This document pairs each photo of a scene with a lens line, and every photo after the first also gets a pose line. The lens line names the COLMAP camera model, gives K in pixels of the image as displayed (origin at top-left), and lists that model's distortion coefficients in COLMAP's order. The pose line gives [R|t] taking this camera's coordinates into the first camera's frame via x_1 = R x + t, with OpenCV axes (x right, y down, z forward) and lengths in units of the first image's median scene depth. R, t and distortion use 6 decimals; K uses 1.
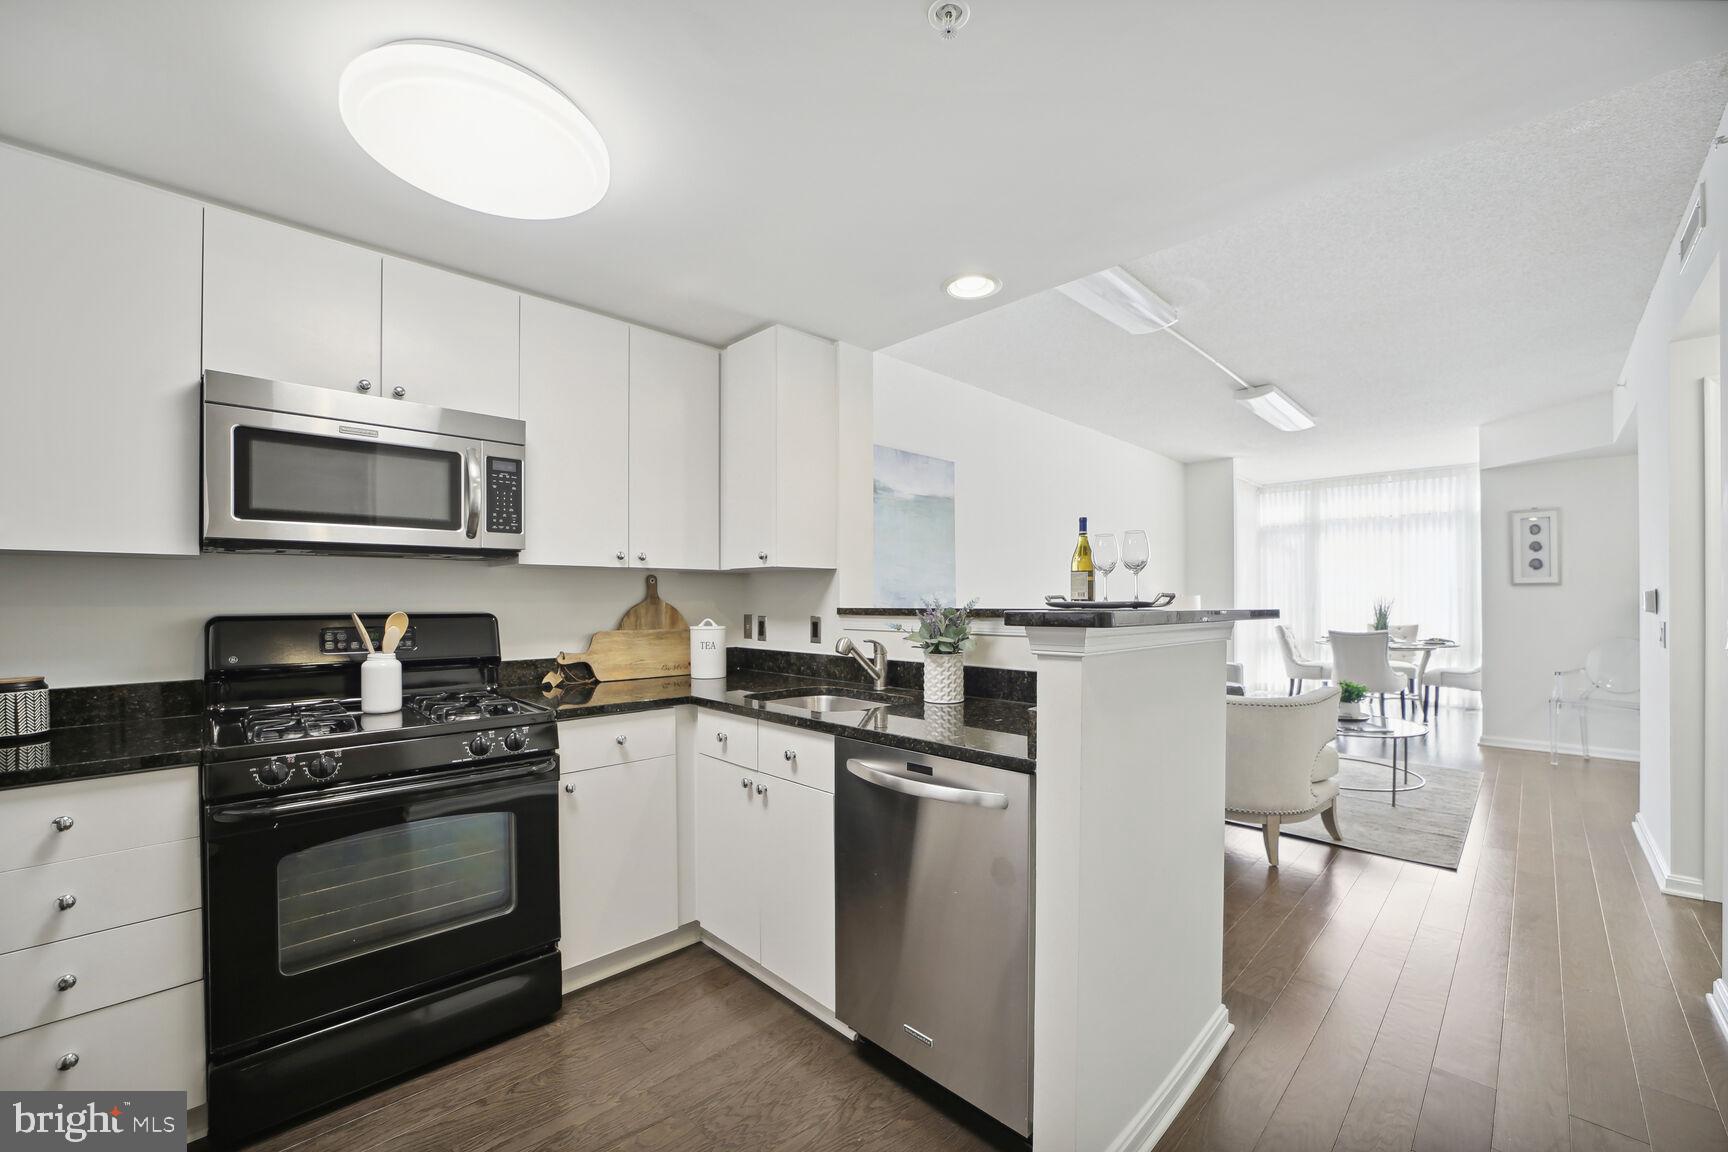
lens RADIAL K [[671.4, 0, 812.3], [0, 671.4, 608.5], [0, 0, 1]] dist [-0.030981, 0.006195]
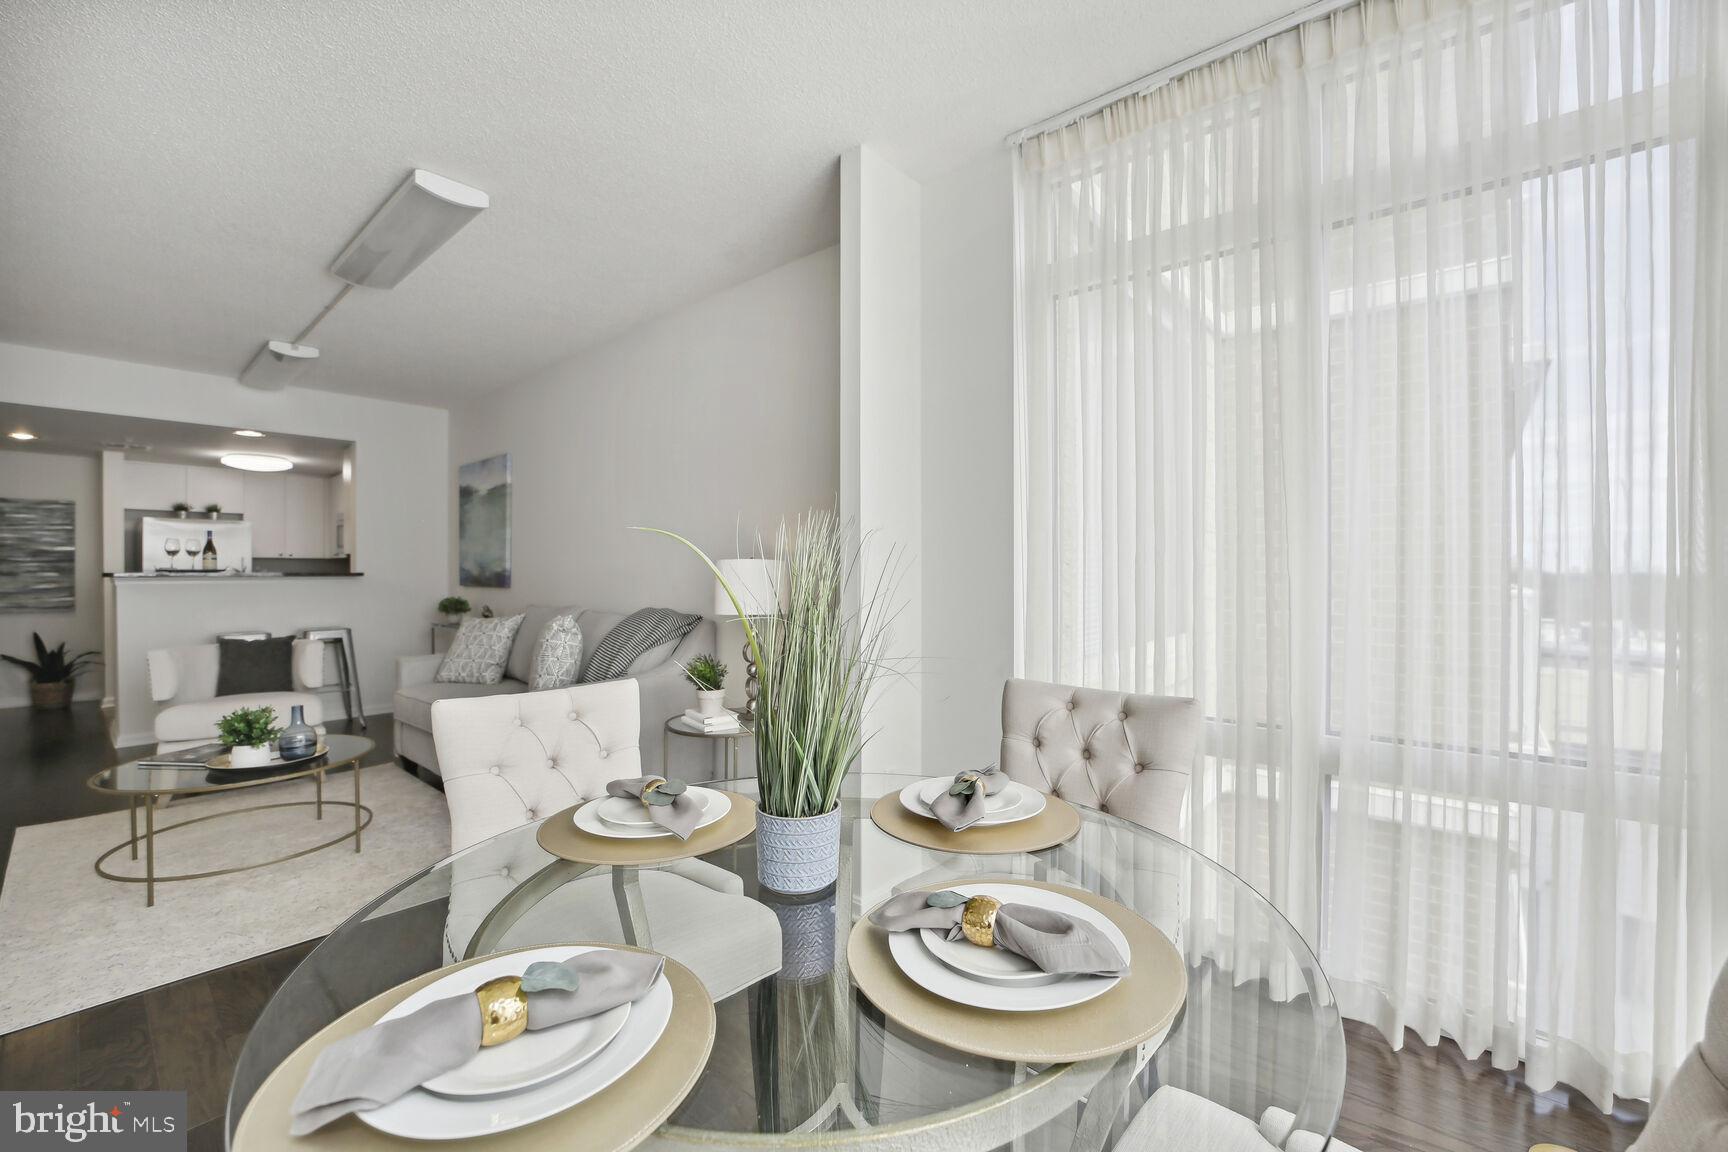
lens RADIAL K [[704.2, 0, 837.1], [0, 704.2, 567.5], [0, 0, 1]] dist [-0.002661, 0.001012]
pose [[0.106835, -0.002048, -0.994275, 2.713893], [-0.014144, 0.999894, -0.003580, -0.034383], [0.994176, 0.014446, 0.106794, 2.592480]]
